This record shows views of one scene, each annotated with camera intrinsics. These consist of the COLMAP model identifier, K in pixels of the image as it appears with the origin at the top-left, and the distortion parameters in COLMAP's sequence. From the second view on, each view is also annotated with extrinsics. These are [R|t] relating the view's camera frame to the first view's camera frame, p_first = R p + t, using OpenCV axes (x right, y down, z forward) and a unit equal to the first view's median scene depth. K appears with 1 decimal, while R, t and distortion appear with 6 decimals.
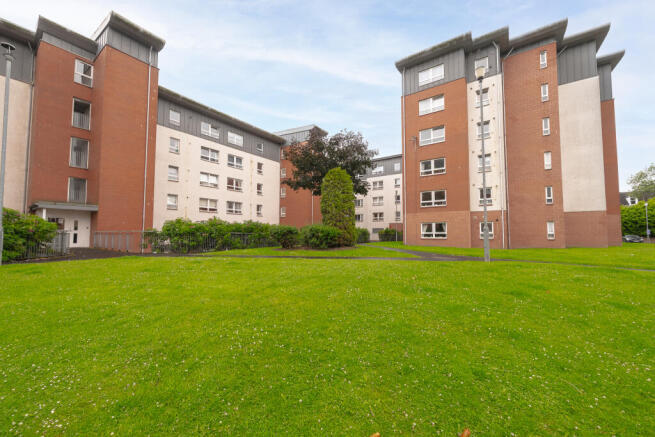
lens RADIAL K [[256.8, 0, 327.2], [0, 256.8, 221.8], [0, 0, 1]] dist [0.000314, 0.000335]
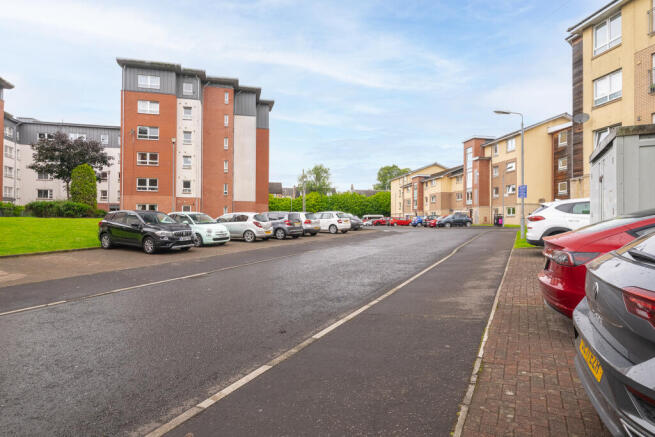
lens RADIAL K [[374.5, 0, 327.8], [0, 374.5, 221.5], [0, 0, 1]] dist [0.002761, -0.000686]
pose [[0.653309, 0.011179, 0.757009, -0.395433], [-0.045396, 0.998670, 0.024430, 0.003111], [-0.755729, -0.050325, 0.652948, -0.866095]]
